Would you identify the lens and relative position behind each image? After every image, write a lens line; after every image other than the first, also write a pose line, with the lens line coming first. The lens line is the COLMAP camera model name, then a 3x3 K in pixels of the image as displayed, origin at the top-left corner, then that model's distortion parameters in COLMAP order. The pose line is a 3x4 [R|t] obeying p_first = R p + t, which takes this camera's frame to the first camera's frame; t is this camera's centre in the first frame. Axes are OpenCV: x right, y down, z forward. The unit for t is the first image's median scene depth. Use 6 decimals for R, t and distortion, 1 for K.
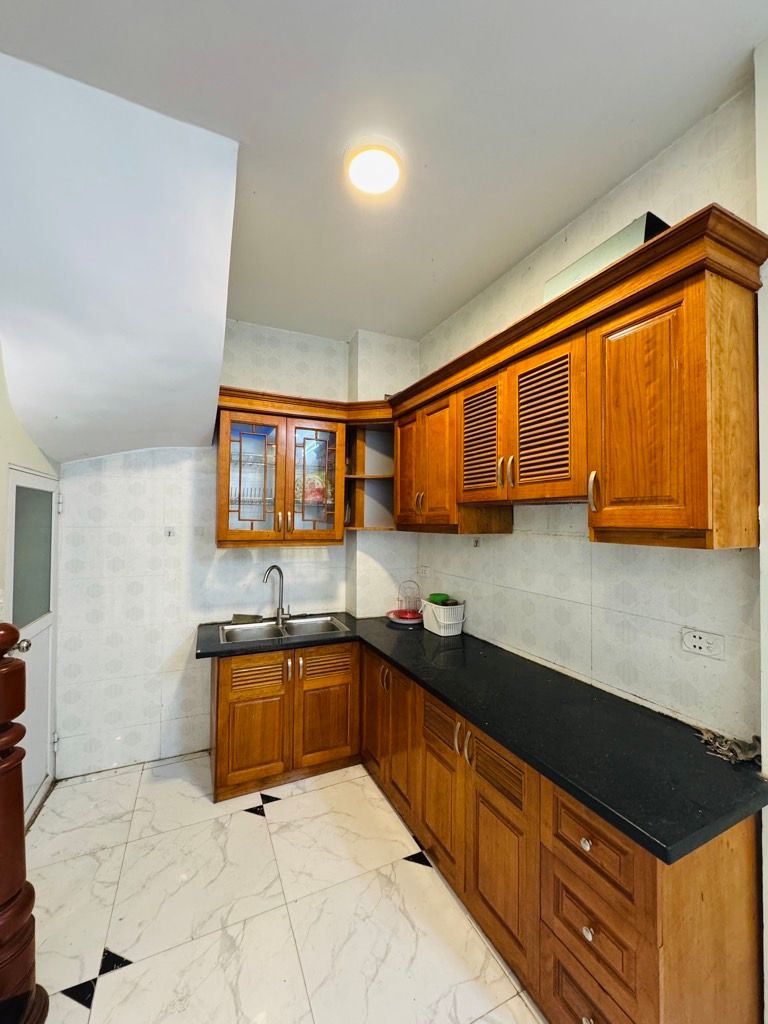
lens RADIAL K [[411.1, 0, 384.0], [0, 411.1, 516.4], [0, 0, 1]] dist [0.000837, 0.000884]
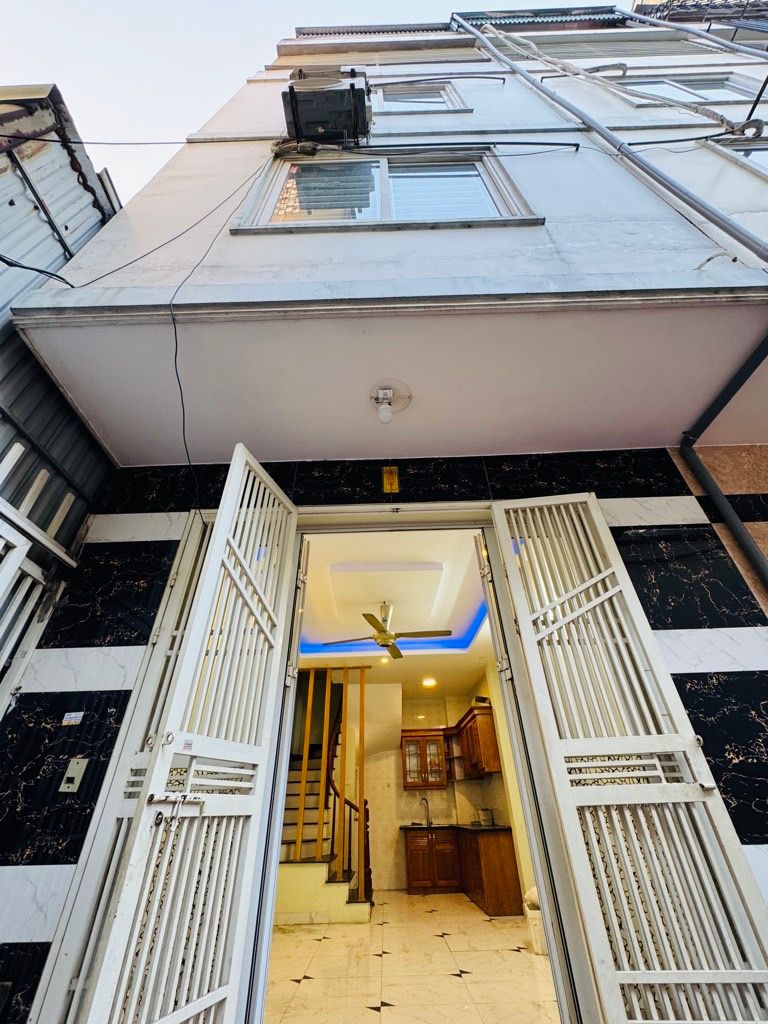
lens RADIAL K [[411.1, 0, 381.8], [0, 411.1, 512.2], [0, 0, 1]] dist [0.000837, 0.000884]
pose [[0.904692, -0.272574, -0.327468, 0.892173], [0.031477, 0.809244, -0.586629, 0.178161], [0.424901, 0.520411, 0.740697, -2.128608]]
